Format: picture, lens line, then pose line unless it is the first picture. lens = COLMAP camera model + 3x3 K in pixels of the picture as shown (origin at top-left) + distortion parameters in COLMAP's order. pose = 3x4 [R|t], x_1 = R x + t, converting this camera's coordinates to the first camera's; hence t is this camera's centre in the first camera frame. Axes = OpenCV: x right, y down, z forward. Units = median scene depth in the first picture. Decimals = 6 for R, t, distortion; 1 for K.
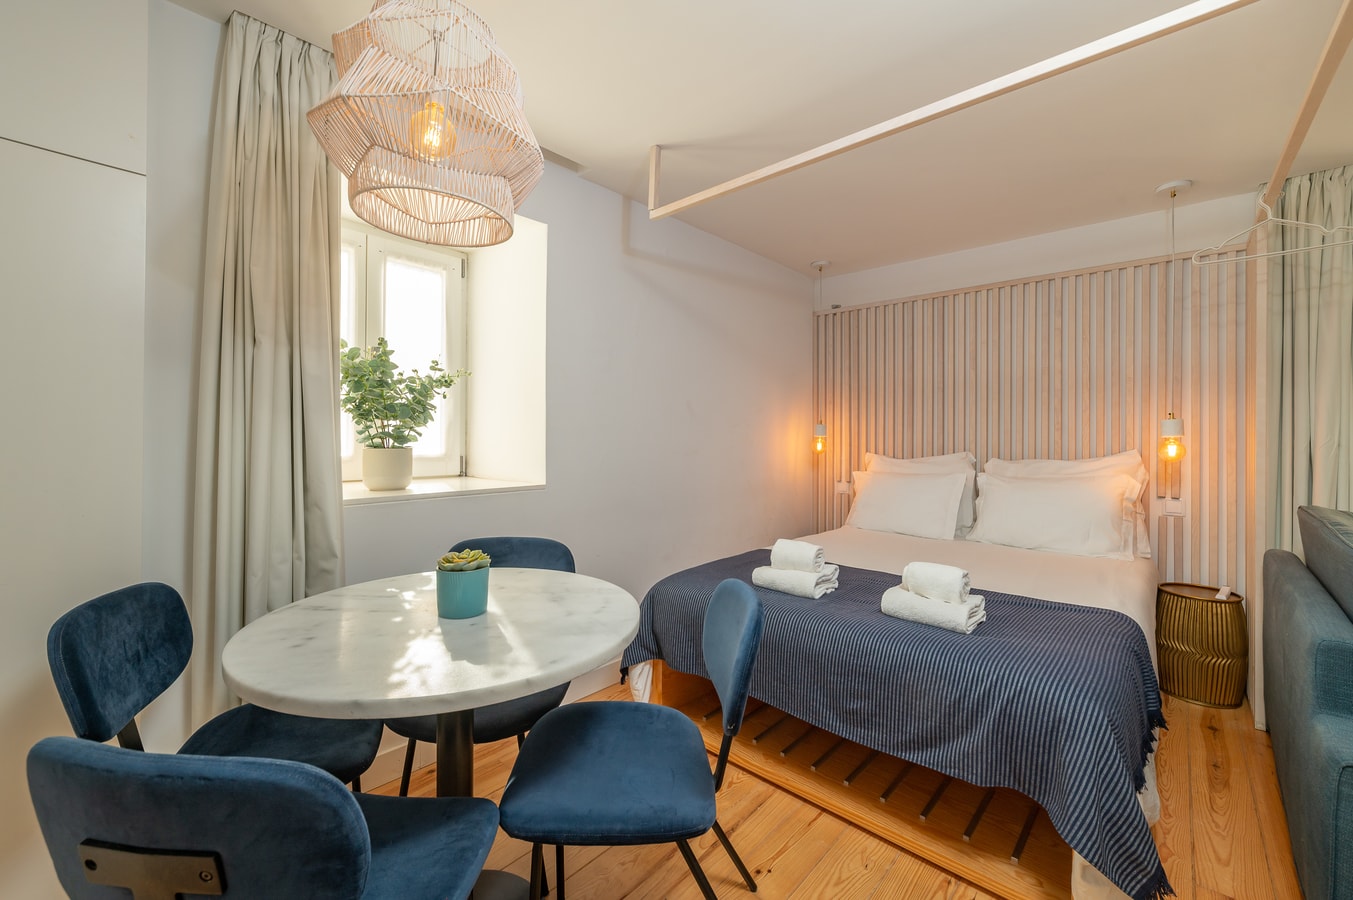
lens RADIAL K [[548.0, 0, 677.6], [0, 548.0, 446.5], [0, 0, 1]] dist [0.002906, 0.000173]
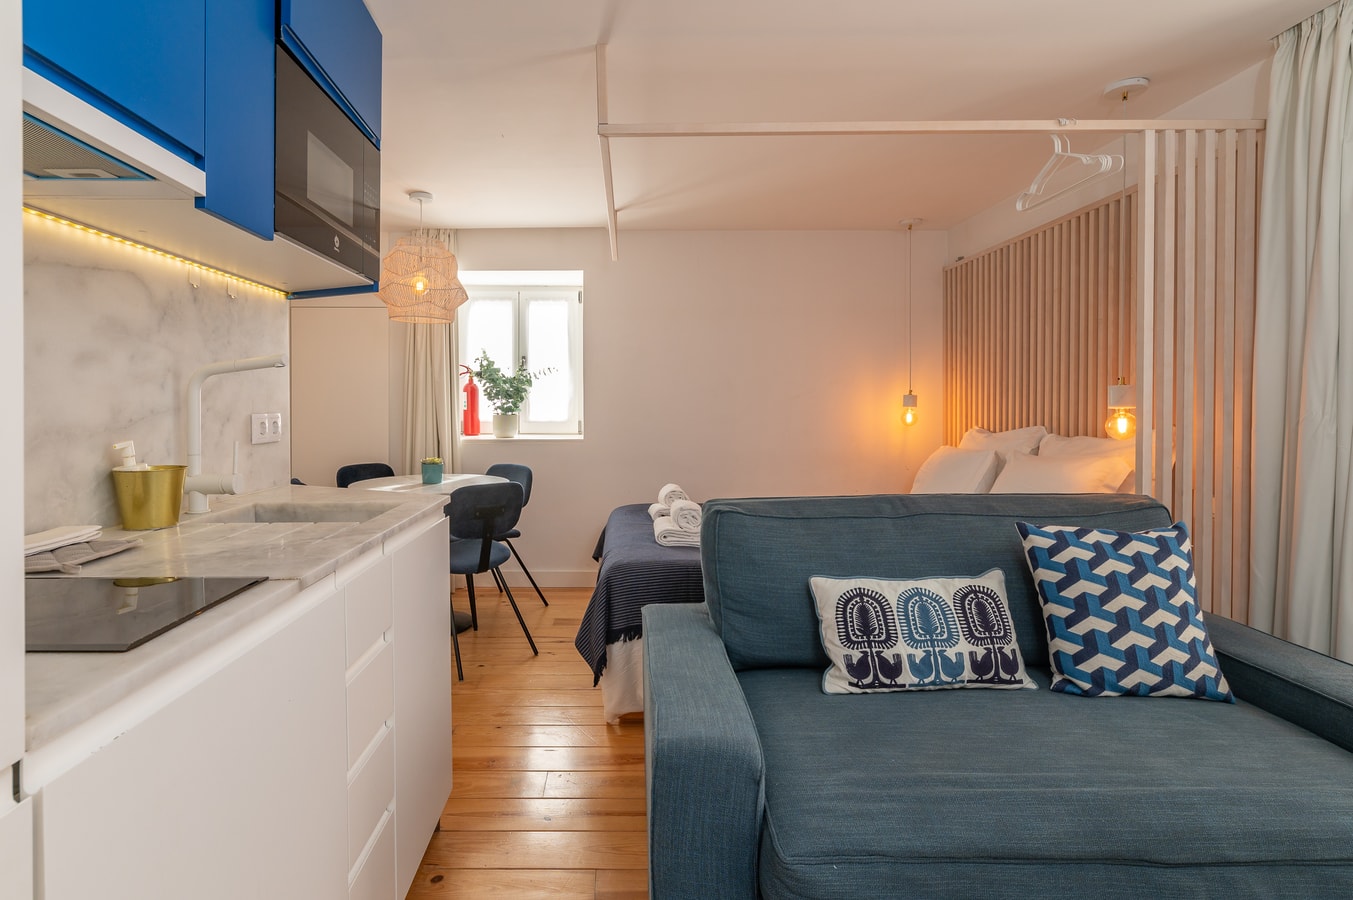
lens RADIAL K [[627.7, 0, 614.8], [0, 627.7, 411.9], [0, 0, 1]] dist [-0.005890, -0.000500]
pose [[0.690376, 0.003822, -0.723440, 1.233162], [-0.012315, 0.999903, -0.006470, 0.003058], [0.723346, 0.013376, 0.690357, -0.157595]]
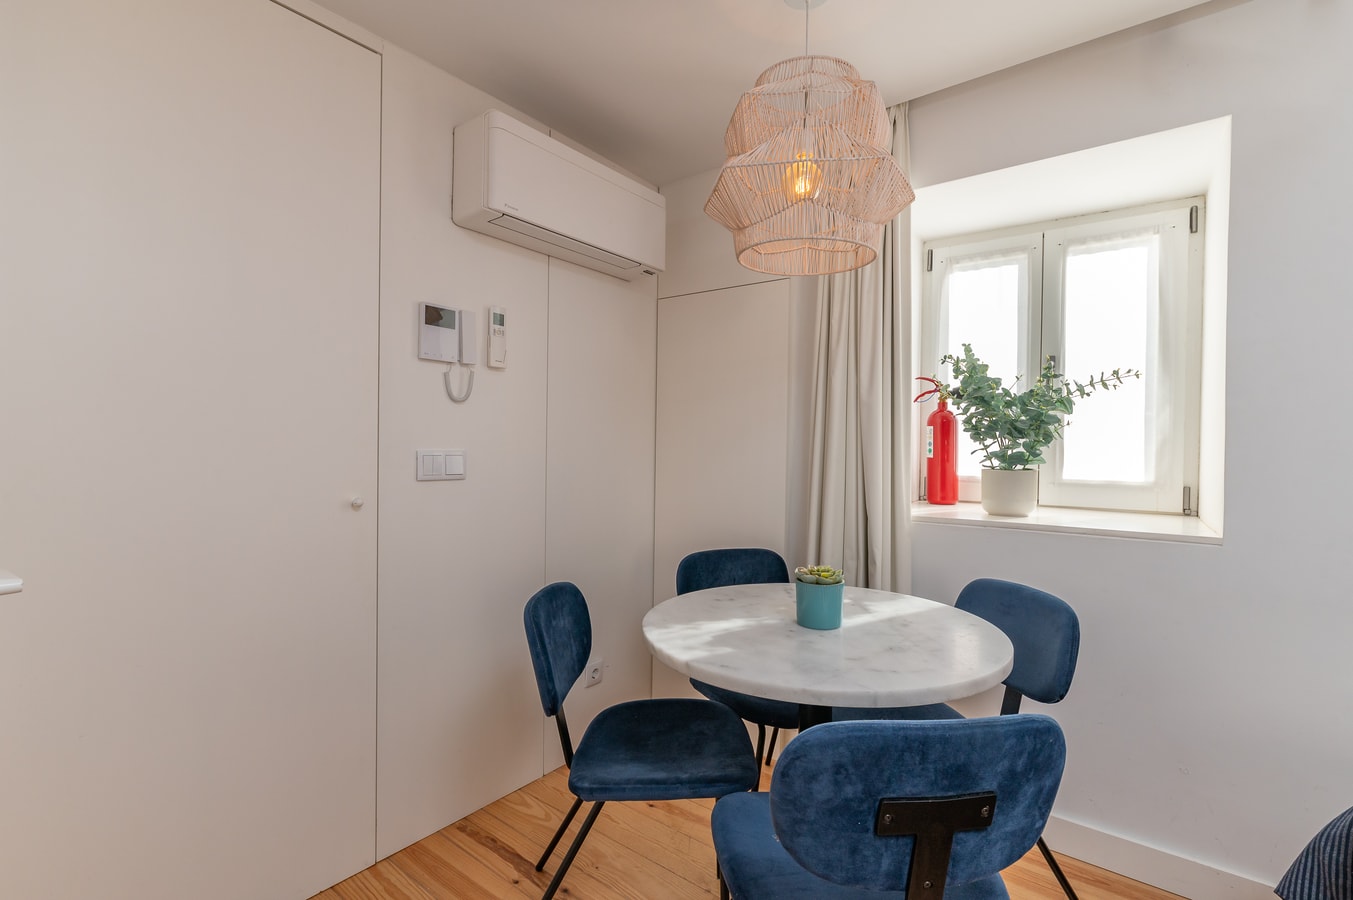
lens RADIAL K [[627.7, 0, 678.5], [0, 627.7, 448.2], [0, 0, 1]] dist [-0.005890, -0.000500]
pose [[0.087583, -0.003152, -0.996152, 0.463184], [-0.034746, 0.999377, -0.006217, -0.006444], [0.995551, 0.035157, 0.087419, 0.378765]]
